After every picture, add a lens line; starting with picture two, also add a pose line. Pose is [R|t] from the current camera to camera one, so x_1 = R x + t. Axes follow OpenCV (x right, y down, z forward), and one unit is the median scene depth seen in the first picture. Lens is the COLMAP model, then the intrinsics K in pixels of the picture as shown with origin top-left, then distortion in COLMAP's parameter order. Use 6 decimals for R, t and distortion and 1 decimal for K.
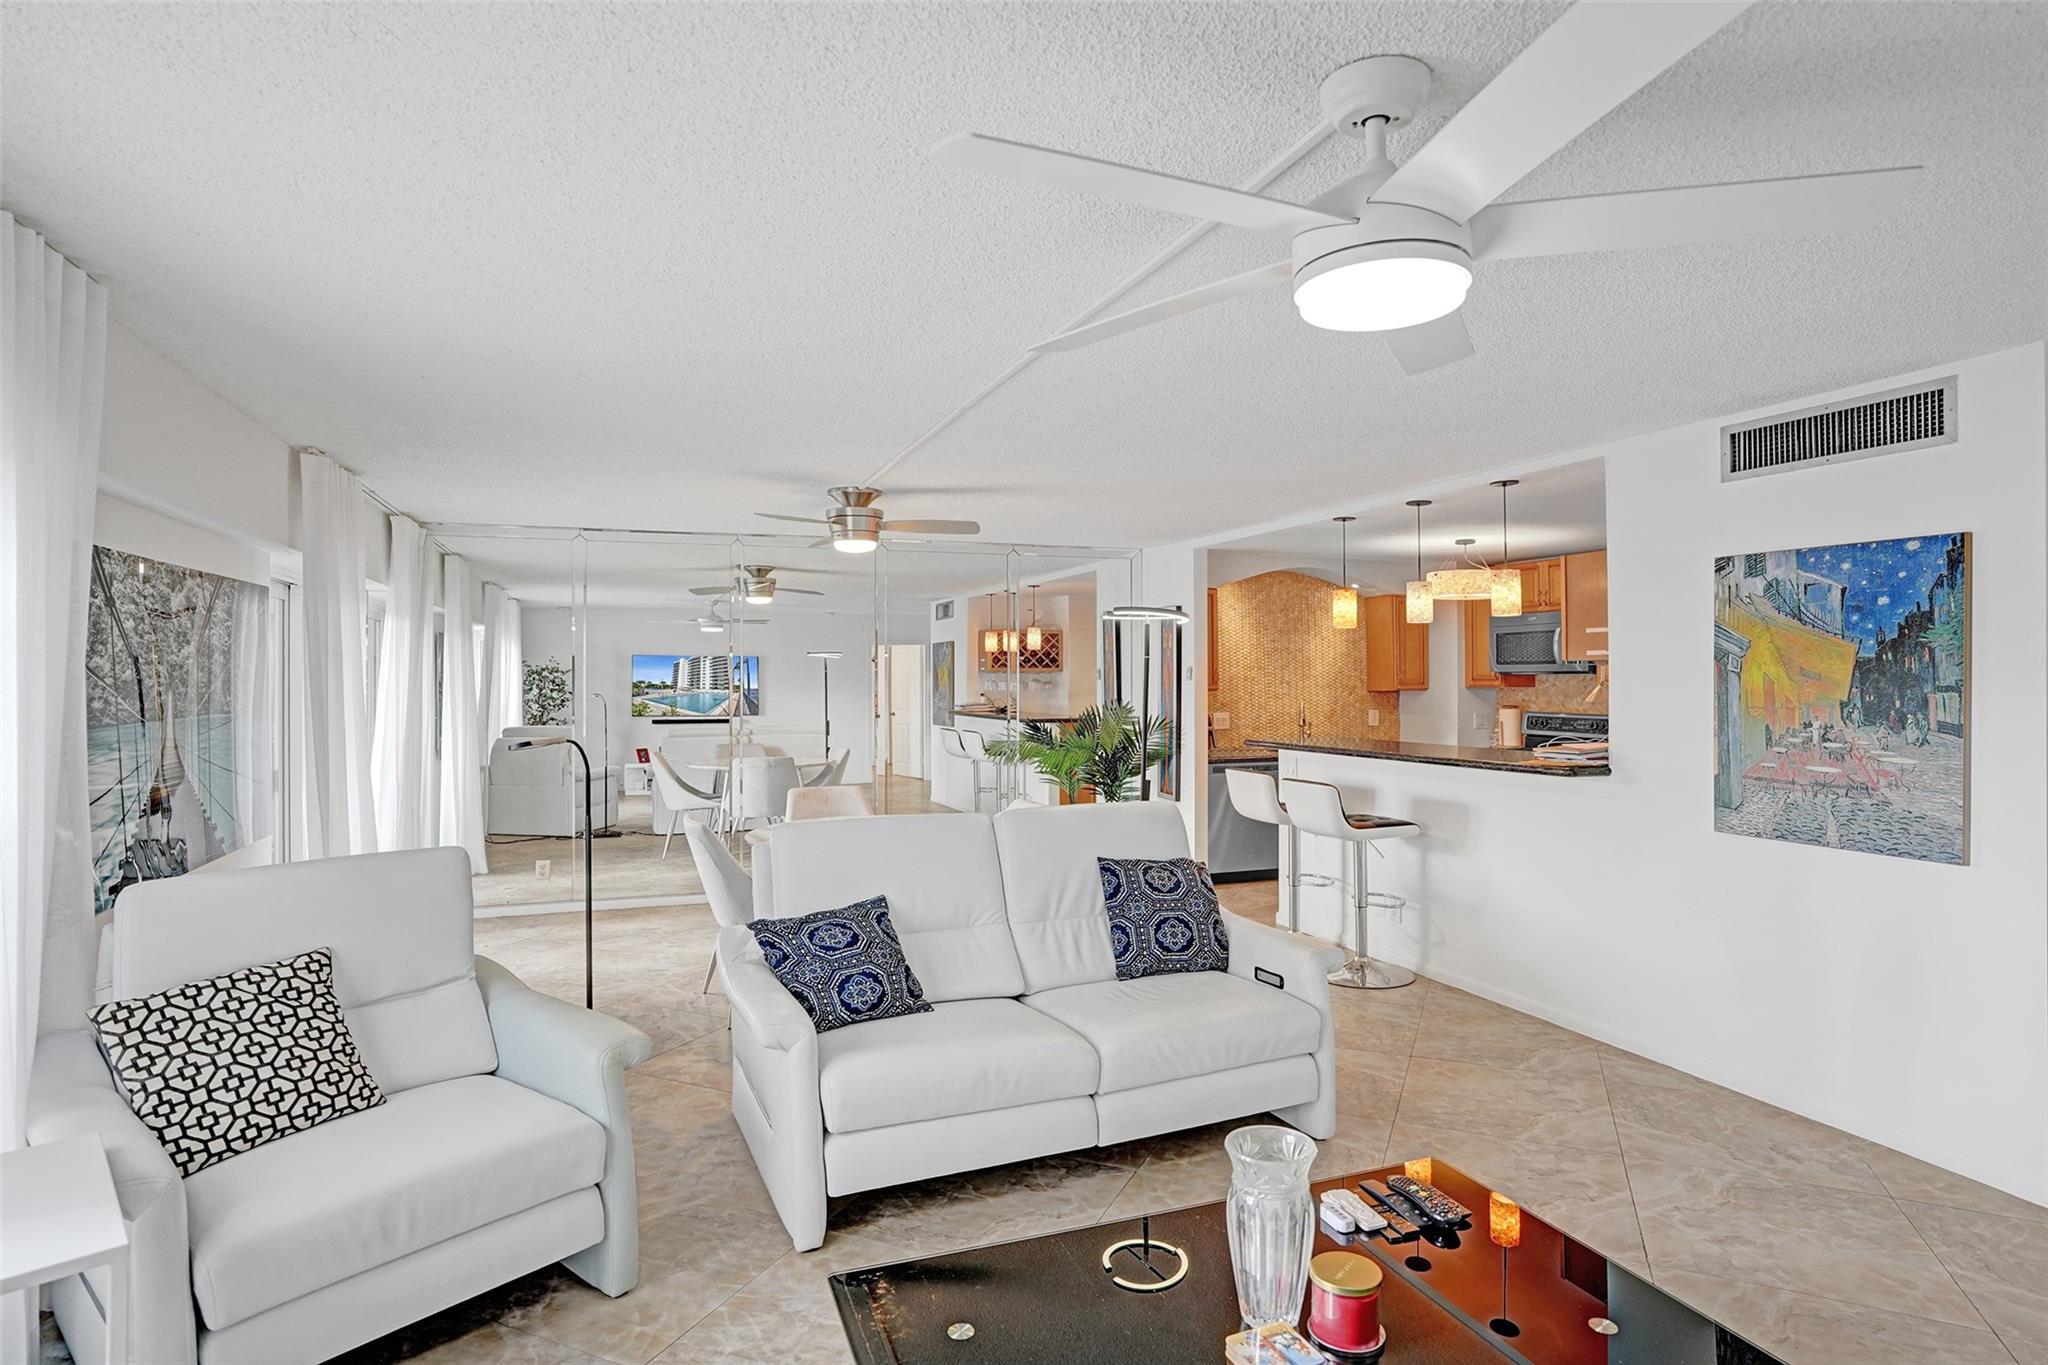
lens RADIAL K [[1103.1, 0, 1024.0], [0, 1103.1, 682.5], [0, 0, 1]] dist [-0.055656, 0.051126]
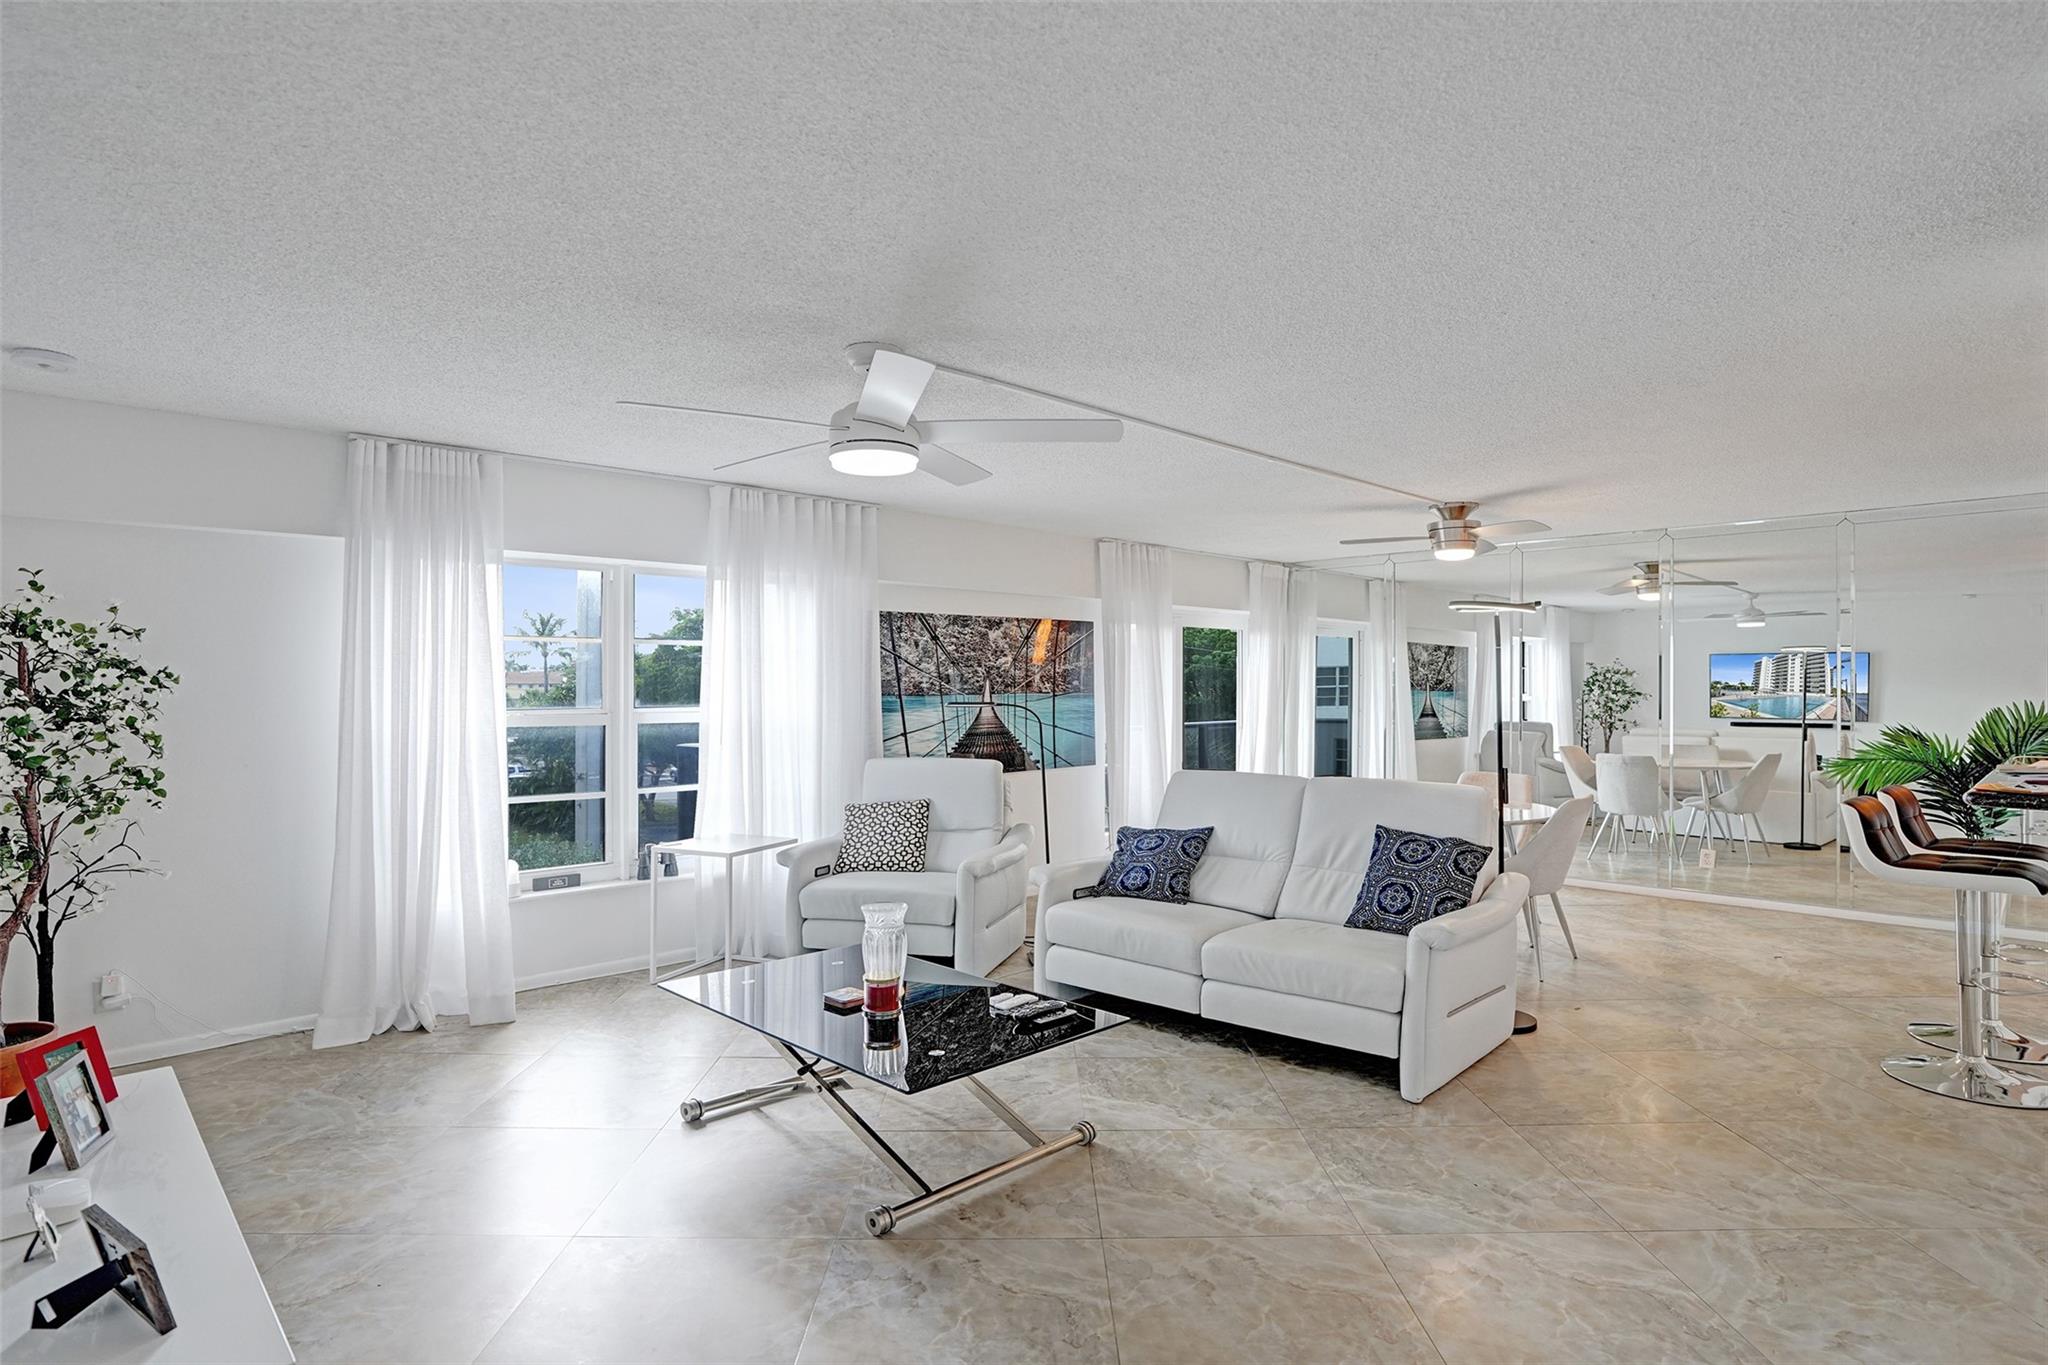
lens RADIAL K [[1103.1, 0, 1024.0], [0, 1103.1, 682.5], [0, 0, 1]] dist [-0.055656, 0.051126]
pose [[0.413257, 0.000968, -0.910614, 0.512339], [-0.005739, 0.999982, -0.001542, 0.008094], [0.910596, 0.005863, 0.413255, 0.105095]]
